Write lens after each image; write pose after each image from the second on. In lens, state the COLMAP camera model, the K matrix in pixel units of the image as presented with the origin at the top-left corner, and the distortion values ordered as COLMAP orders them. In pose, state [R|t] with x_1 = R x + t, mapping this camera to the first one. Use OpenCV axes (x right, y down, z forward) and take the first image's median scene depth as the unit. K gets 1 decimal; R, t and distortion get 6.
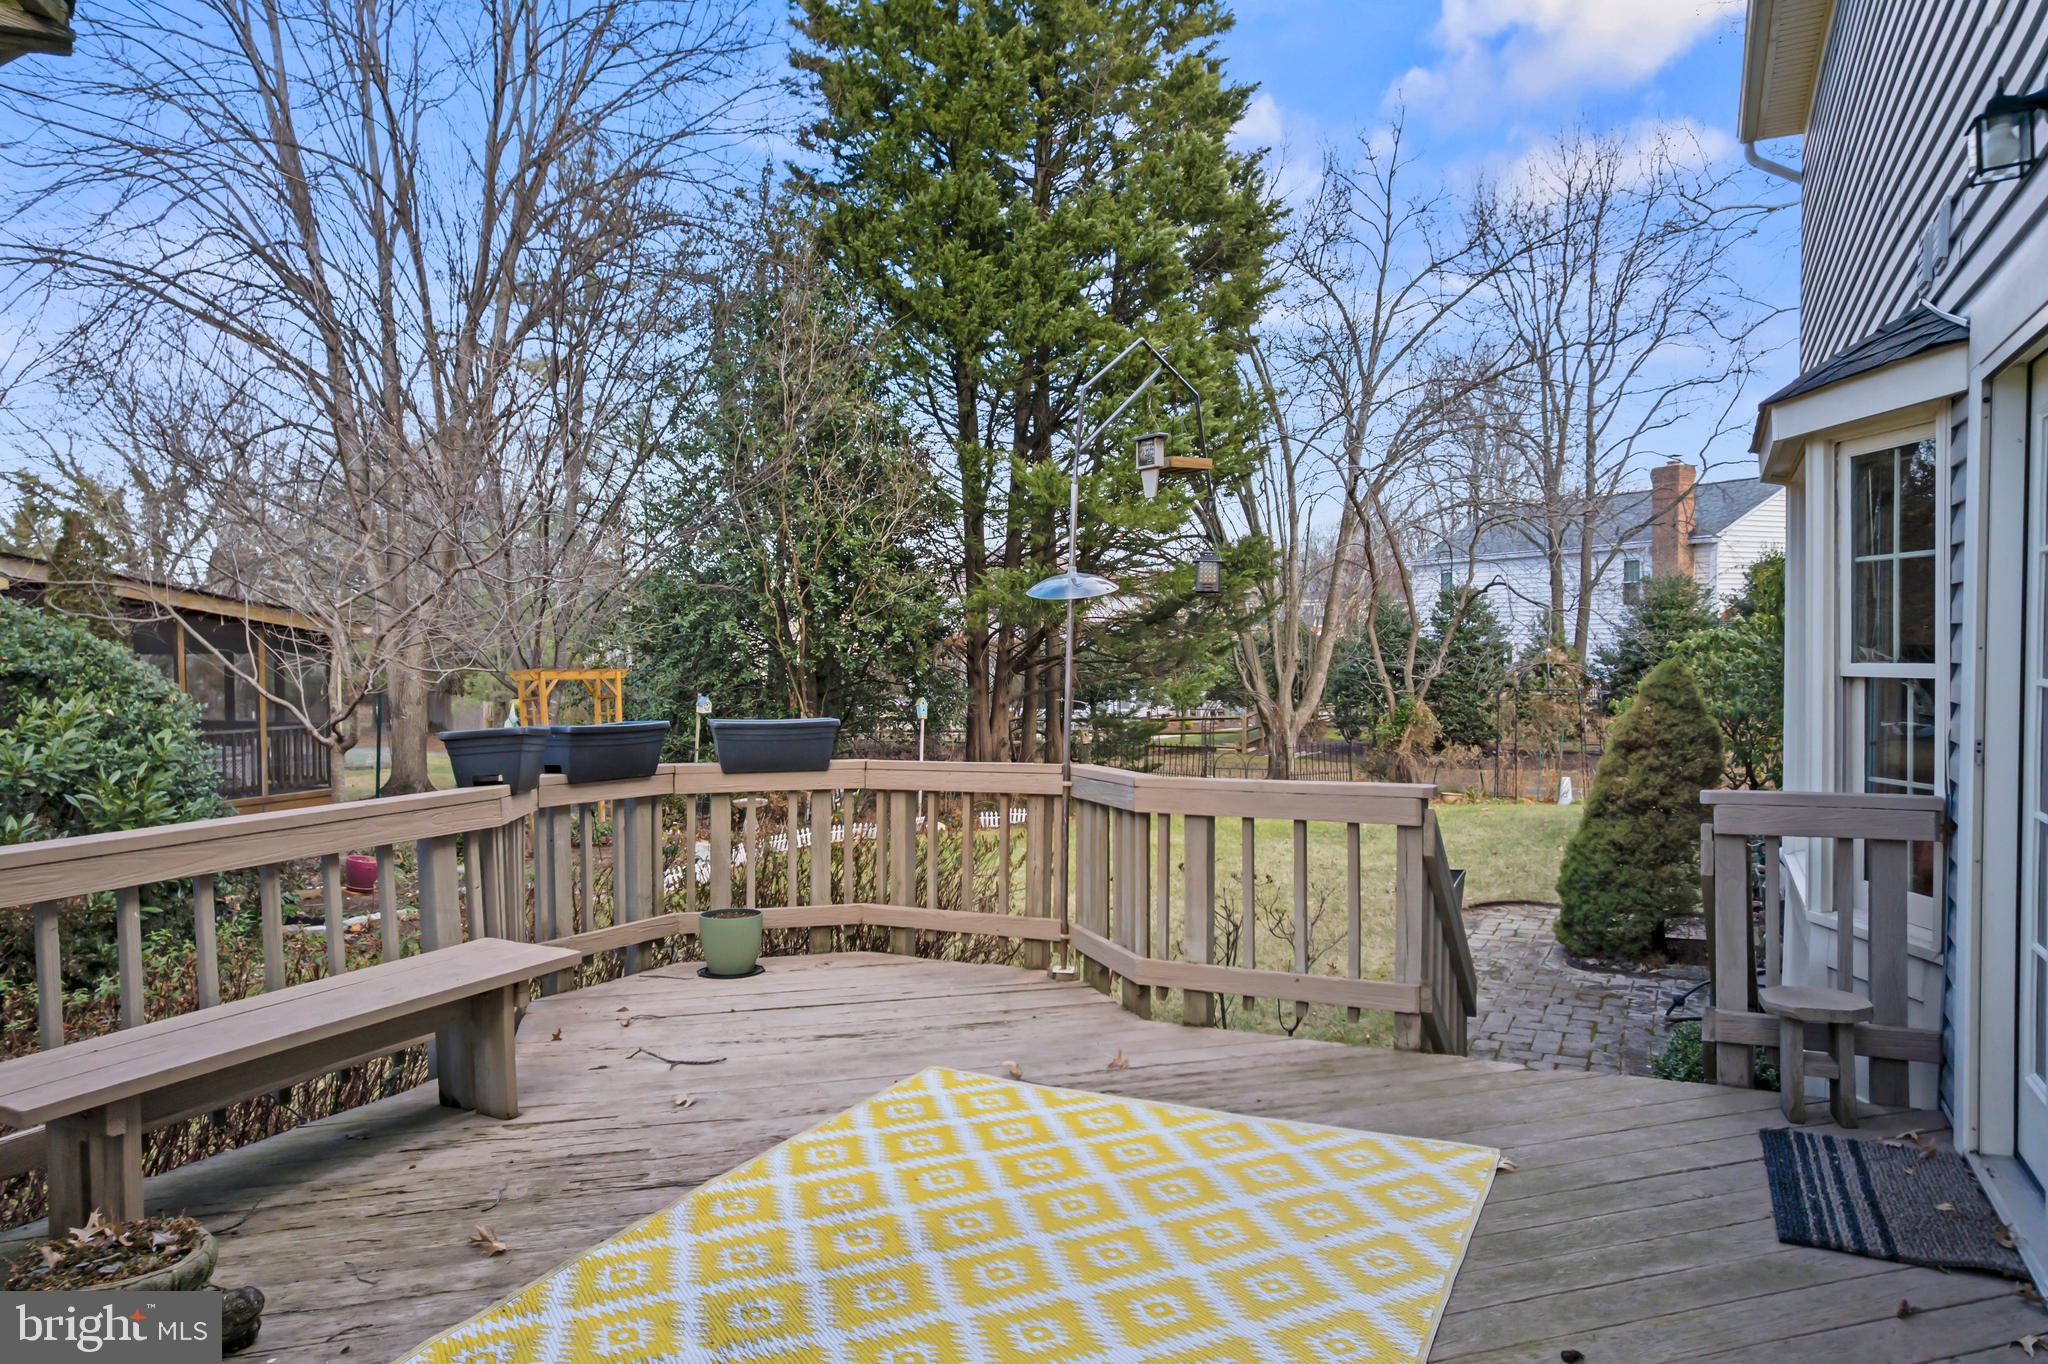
lens RADIAL K [[1305.8, 0, 1022.1], [0, 1305.8, 685.7], [0, 0, 1]] dist [-0.032595, 0.011413]
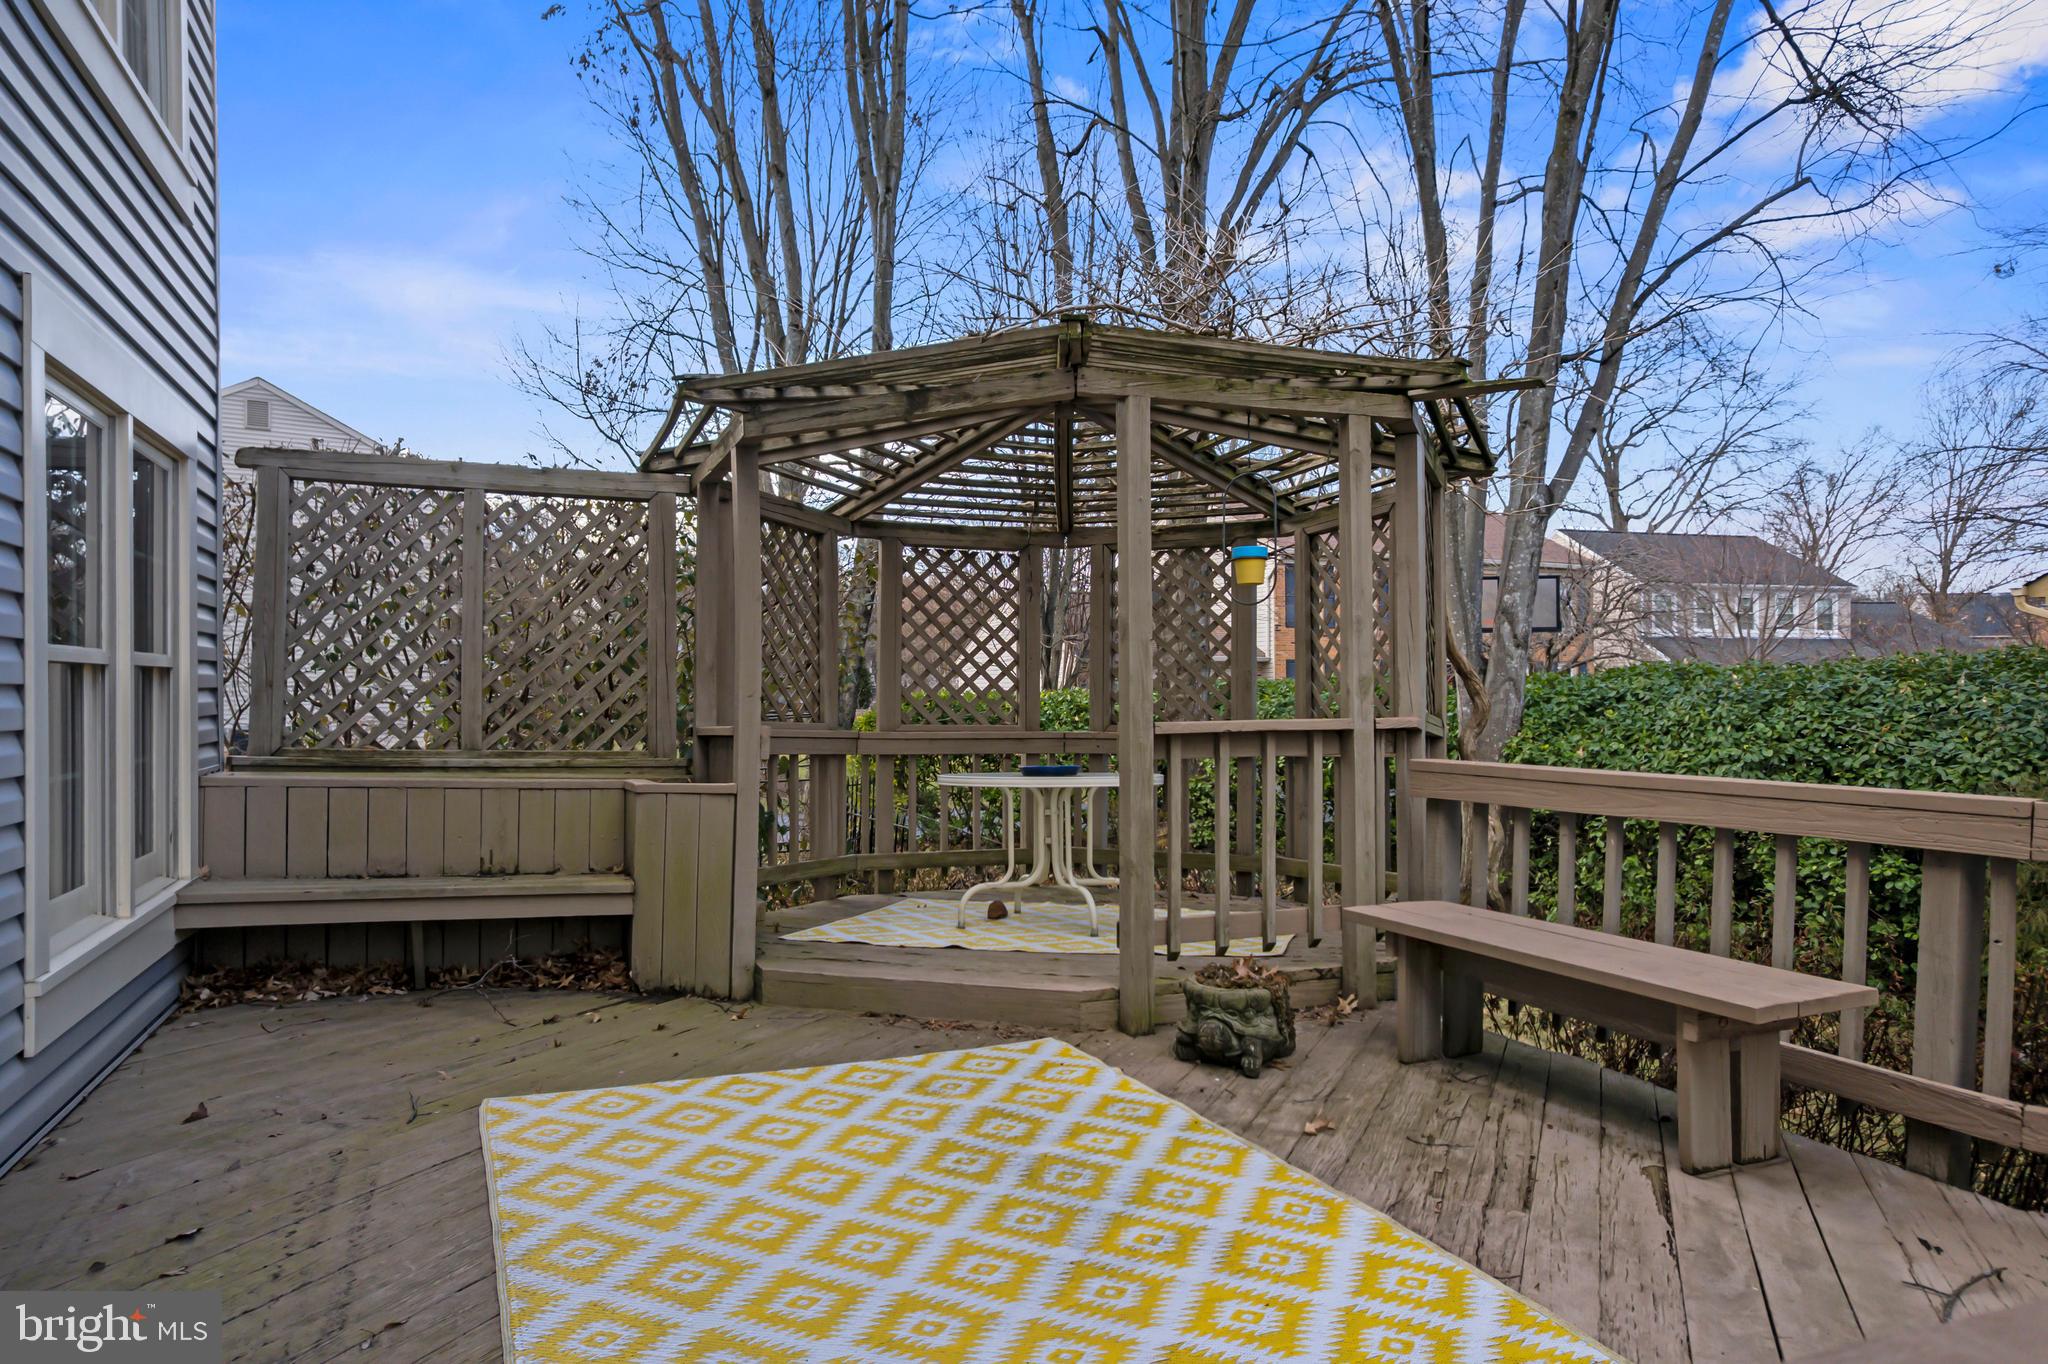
lens RADIAL K [[1305.8, 0, 1019.9], [0, 1305.8, 683.7], [0, 0, 1]] dist [-0.032595, 0.011413]
pose [[-0.650511, 0.010274, -0.759427, 0.595975], [-0.007130, 0.999782, 0.019633, 0.012632], [0.759463, 0.018186, -0.650296, 1.432459]]
